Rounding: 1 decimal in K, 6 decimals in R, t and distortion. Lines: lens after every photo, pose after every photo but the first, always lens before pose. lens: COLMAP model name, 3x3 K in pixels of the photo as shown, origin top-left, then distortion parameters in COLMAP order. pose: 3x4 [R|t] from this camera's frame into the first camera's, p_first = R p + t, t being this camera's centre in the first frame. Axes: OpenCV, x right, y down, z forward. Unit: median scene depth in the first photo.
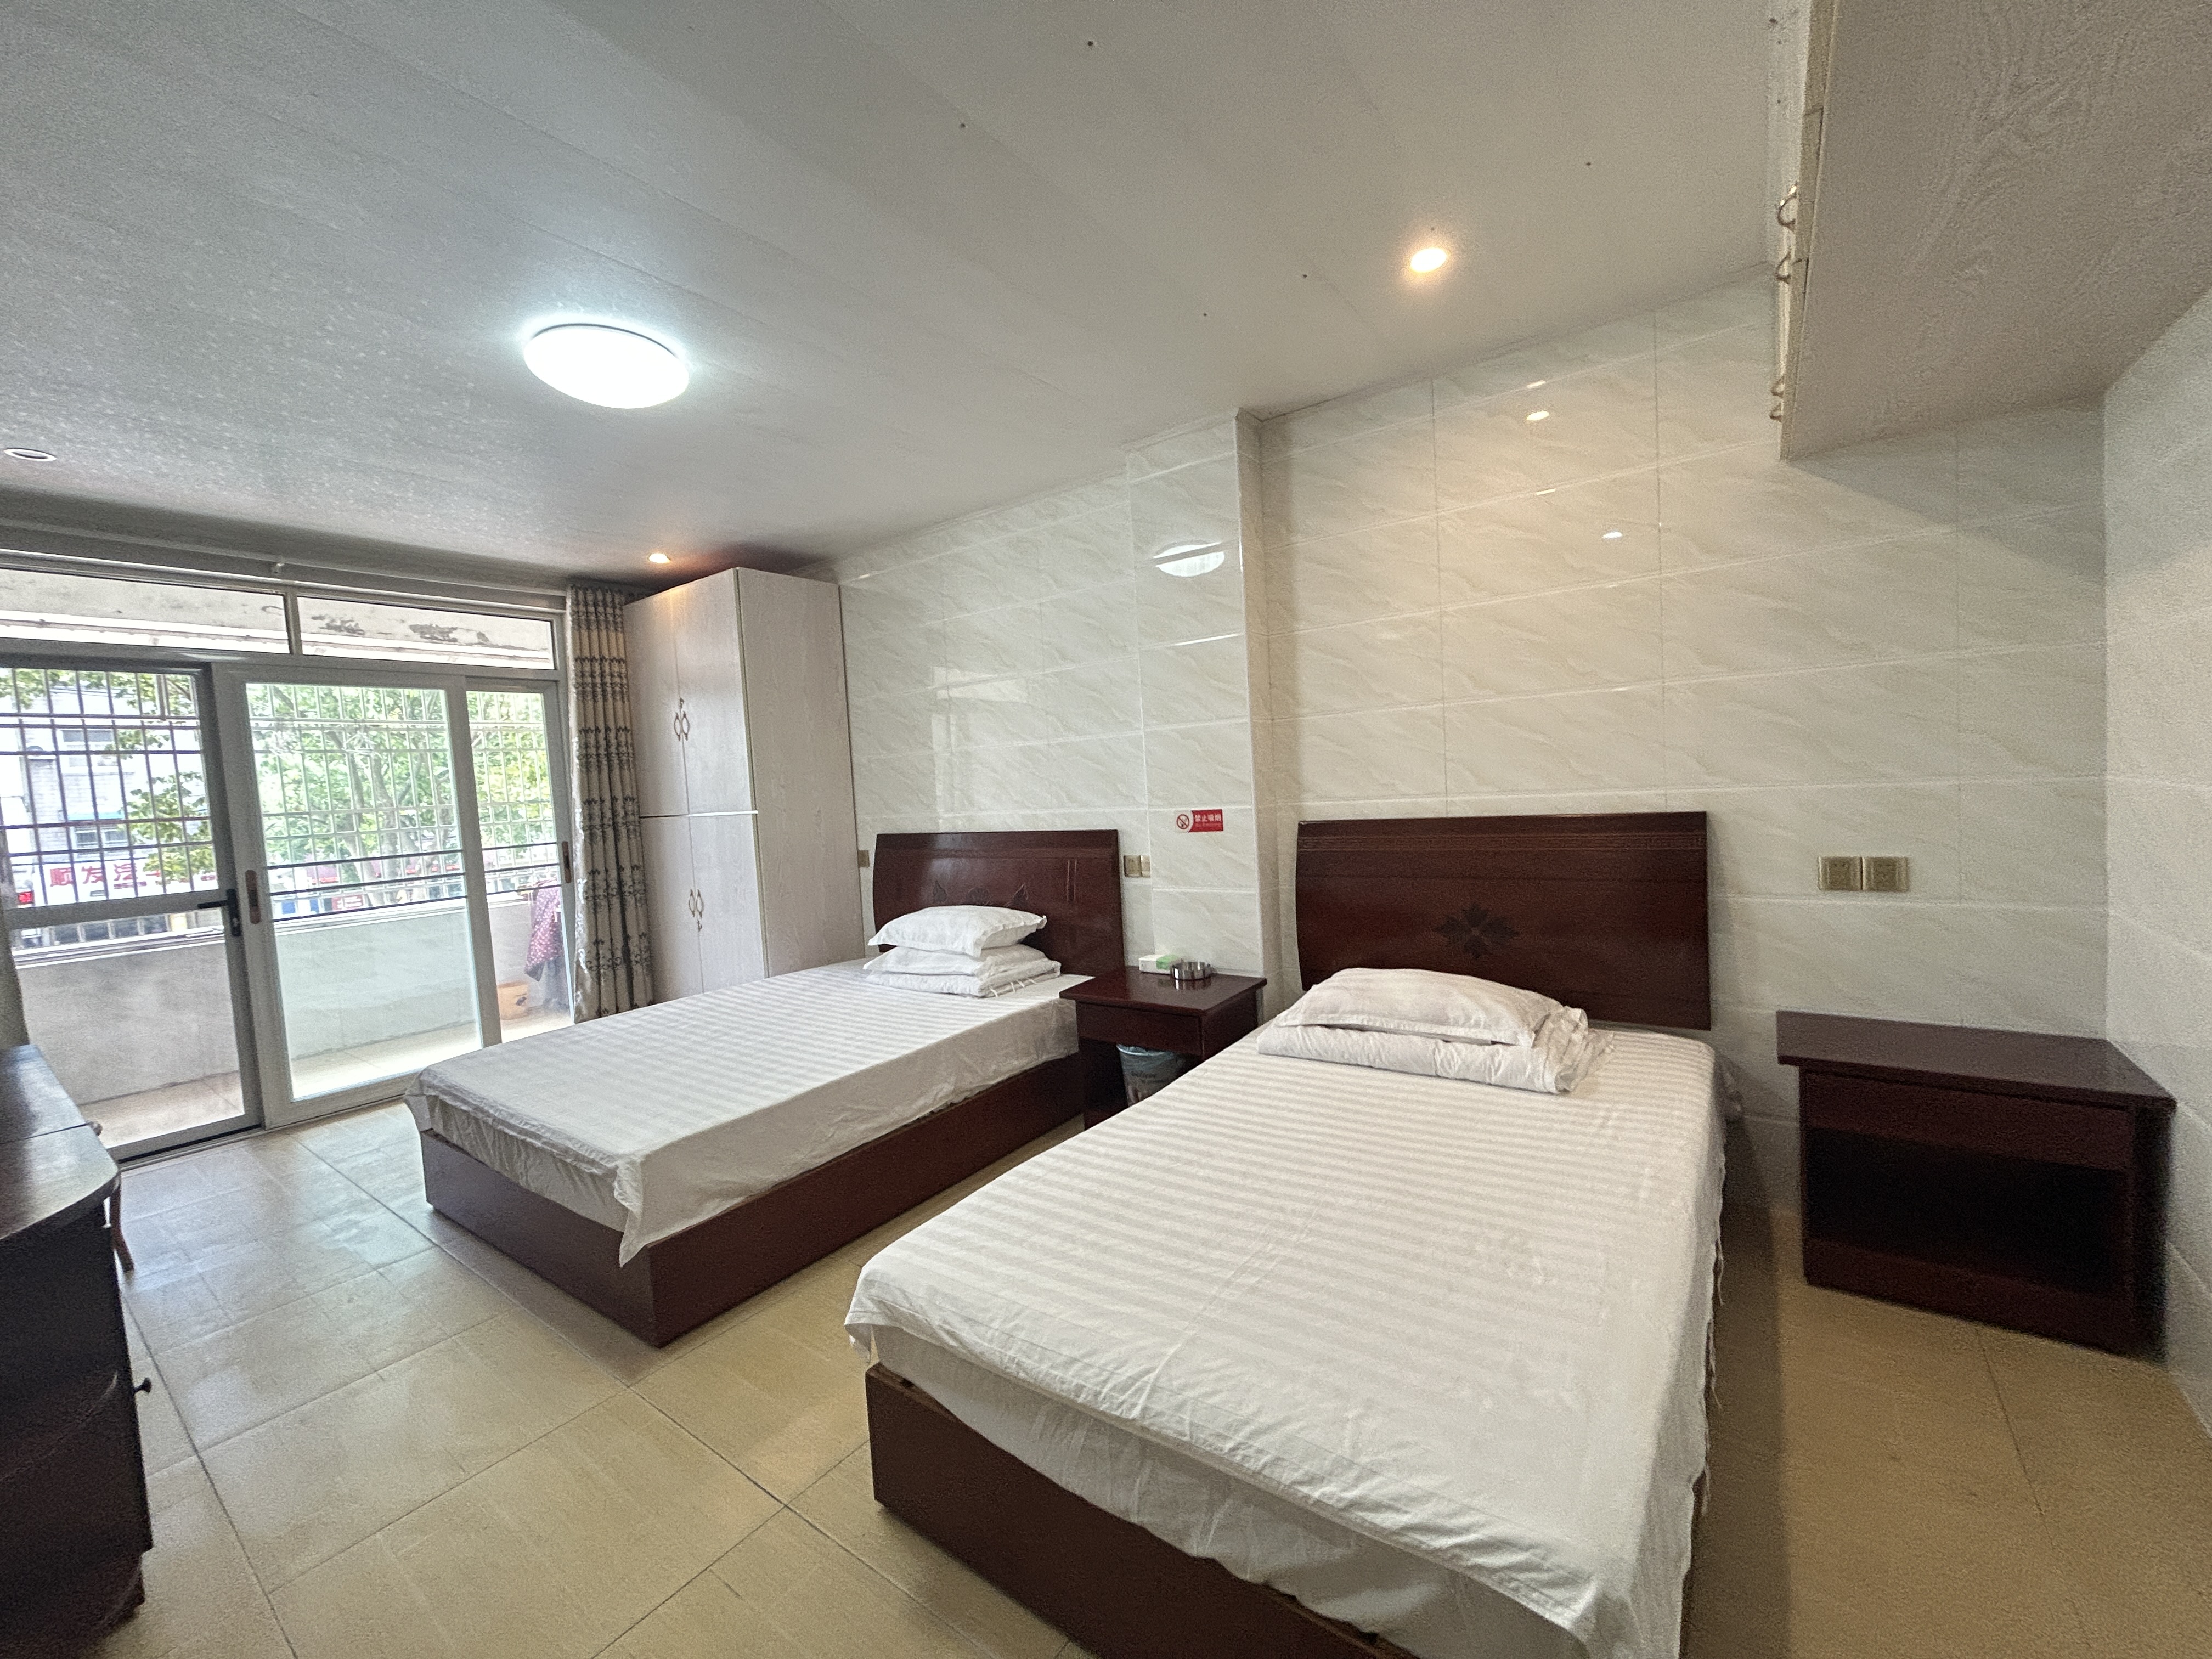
lens RADIAL K [[888.4, 0, 1106.0], [0, 888.4, 829.5], [0, 0, 1]] dist [0.001141, 0.000235]
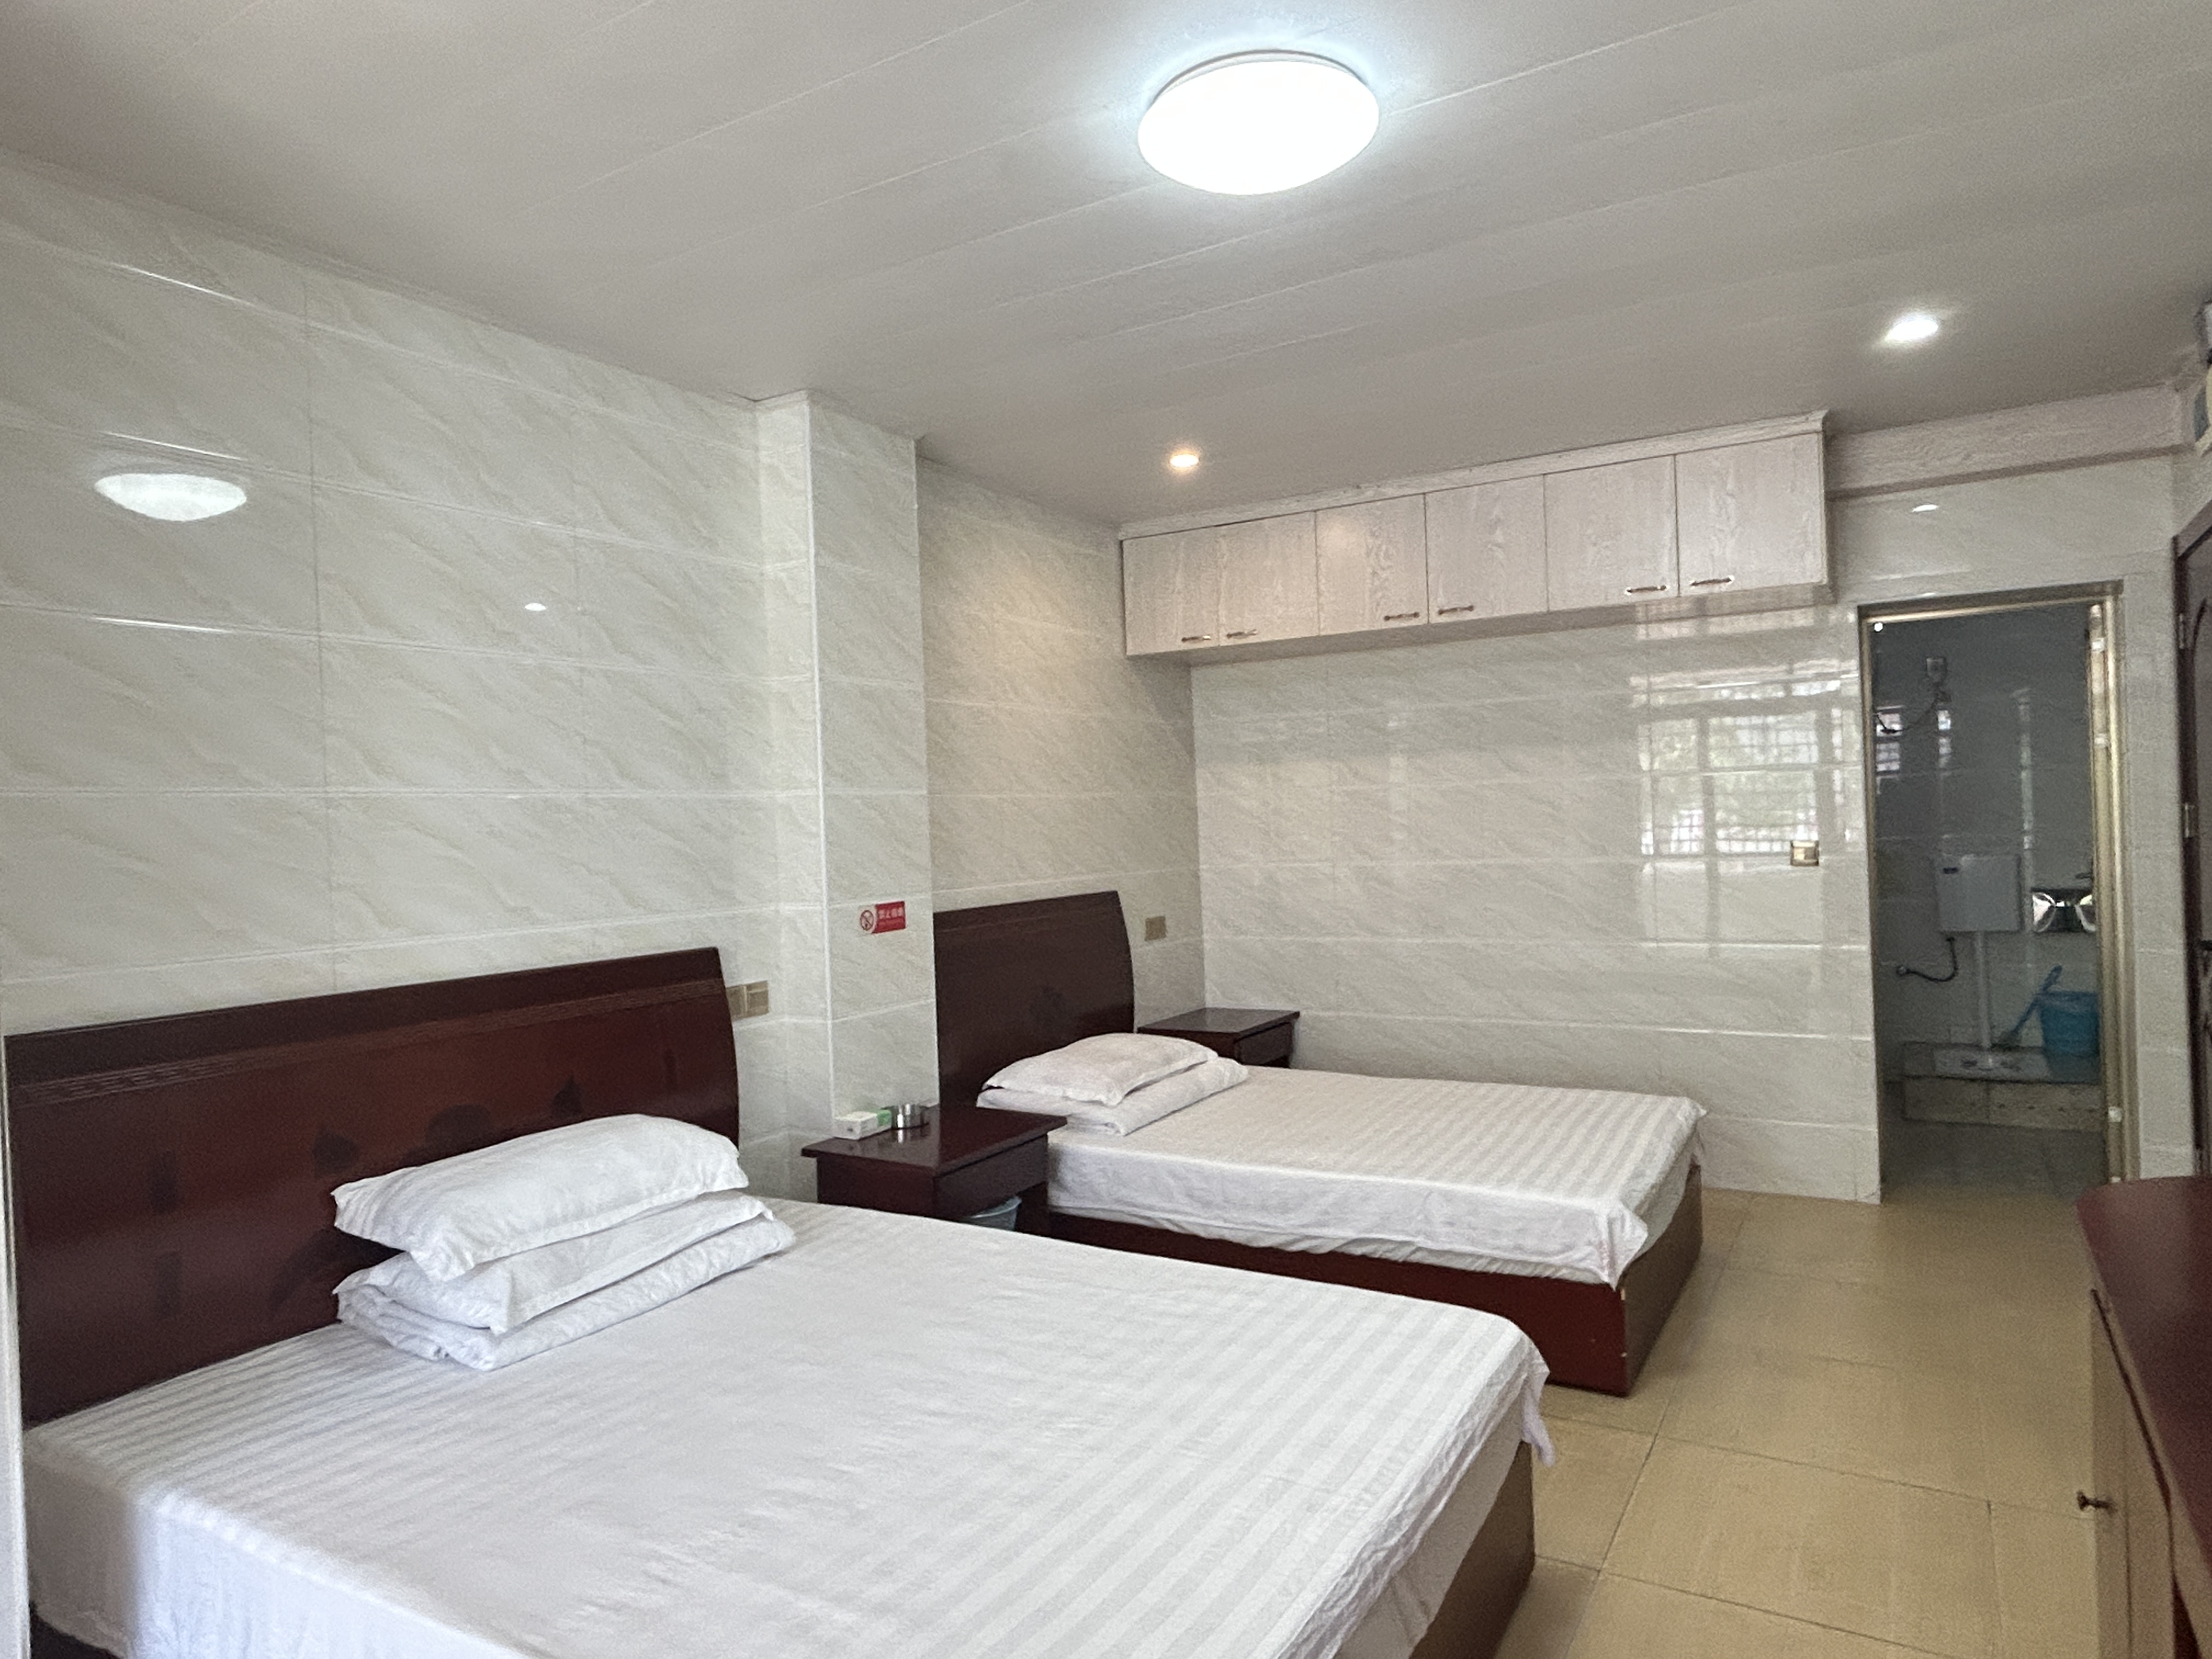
lens RADIAL K [[1341.7, 0, 1106.0], [0, 1341.7, 829.5], [0, 0, 1]] dist [-0.000211, -0.000027]
pose [[-0.087857, 0.055899, 0.994563, -1.054648], [0.094523, 0.994387, -0.047539, -0.011980], [-0.991638, 0.089833, -0.092648, 0.908467]]
